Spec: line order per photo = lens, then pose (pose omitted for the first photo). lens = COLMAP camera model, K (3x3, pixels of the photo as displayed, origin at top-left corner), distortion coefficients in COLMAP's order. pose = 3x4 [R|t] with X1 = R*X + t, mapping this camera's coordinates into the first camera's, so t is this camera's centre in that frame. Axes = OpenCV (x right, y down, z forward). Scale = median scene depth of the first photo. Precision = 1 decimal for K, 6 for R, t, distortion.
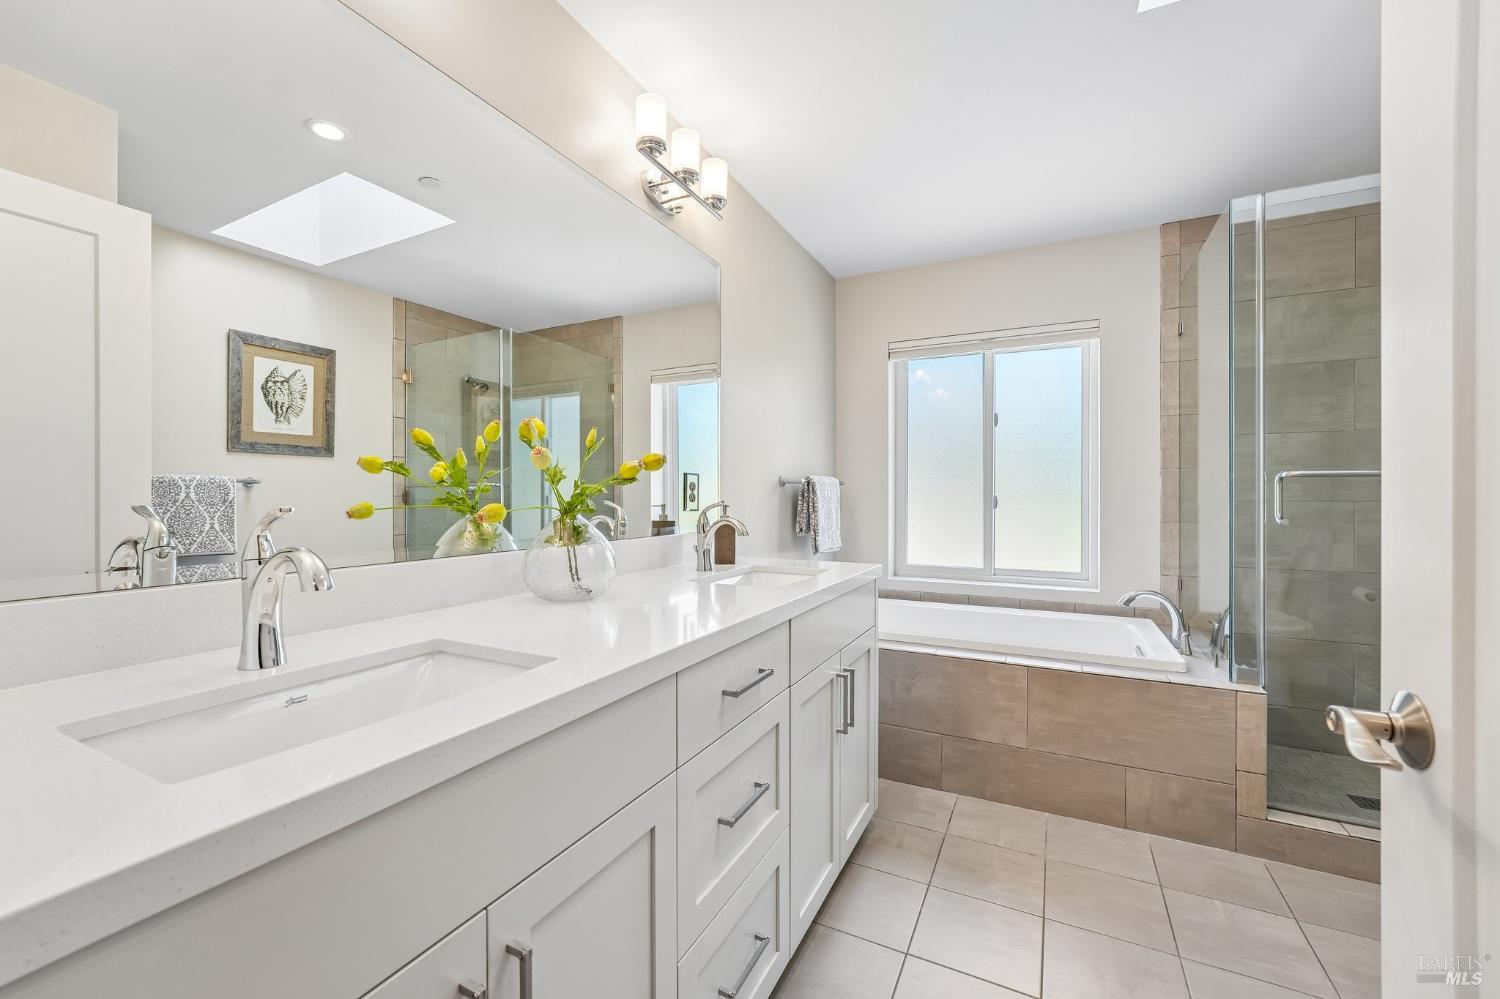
lens RADIAL K [[613.6, 0, 737.3], [0, 613.6, 493.6], [0, 0, 1]] dist [-0.002786, -0.000167]
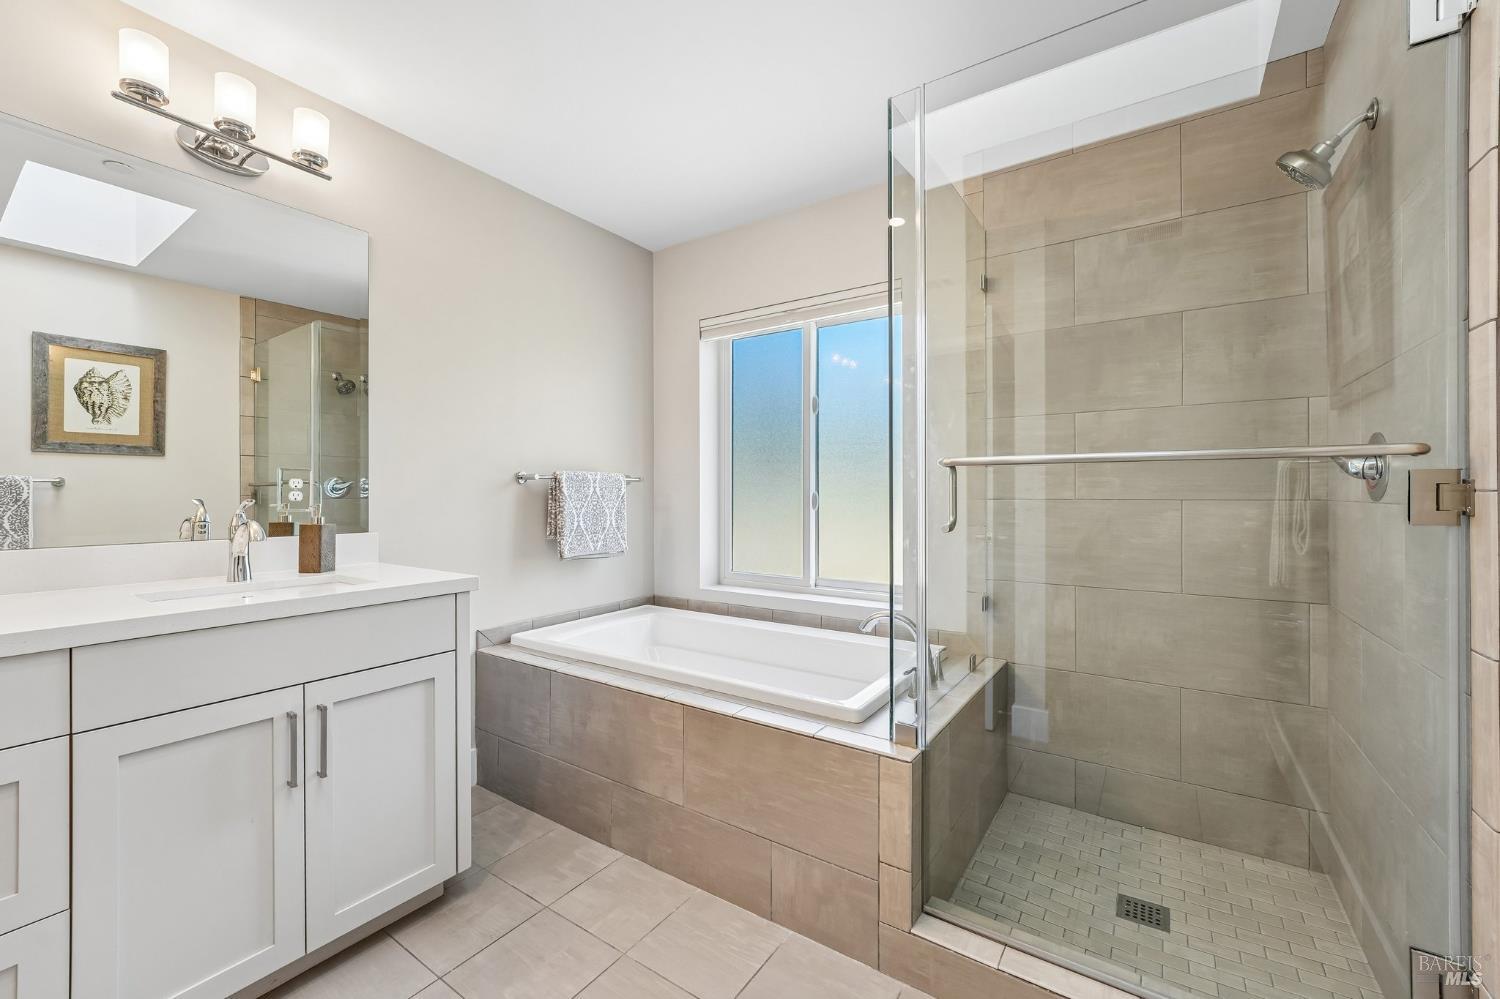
lens RADIAL K [[611.7, 0, 732.1], [0, 611.7, 493.4], [0, 0, 1]] dist [-0.005923, 0.000205]
pose [[0.991694, -0.002308, -0.128600, 0.477760], [0.002537, 0.999995, 0.001614, 0.002153], [0.128595, -0.001926, 0.991695, 0.158194]]
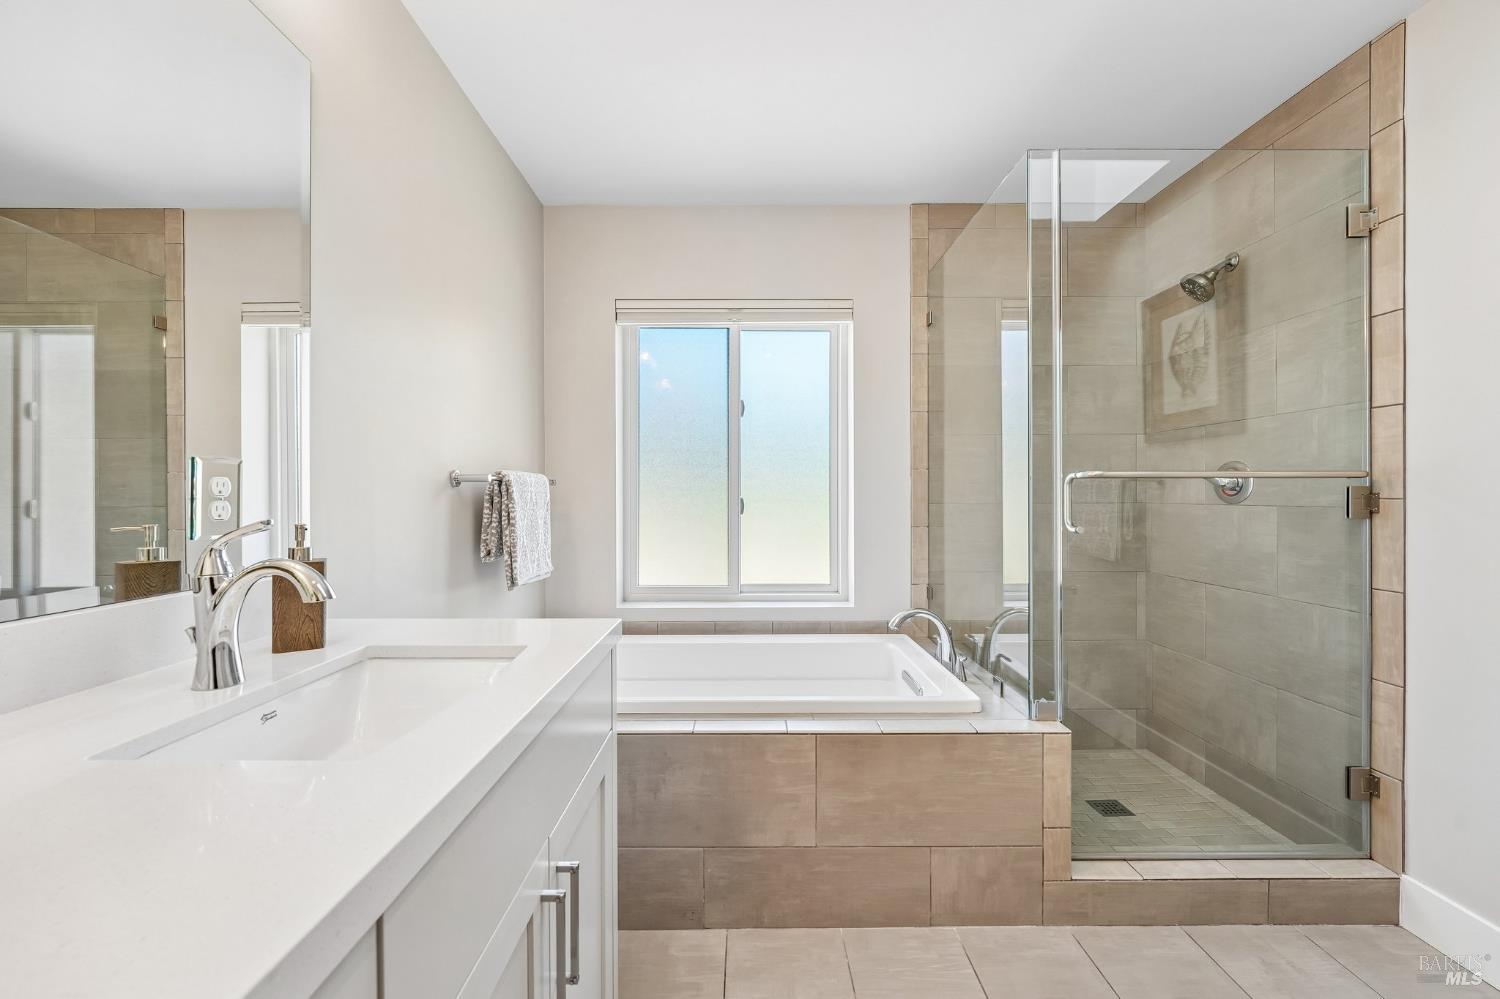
lens RADIAL K [[605.3, 0, 750.7], [0, 605.3, 495.7], [0, 0, 1]] dist [-0.004800, -0.000035]
pose [[0.885429, -0.003376, 0.464763, 0.052029], [0.002138, 0.999993, 0.003191, -0.003623], [-0.464770, -0.001831, 0.885429, 0.296860]]
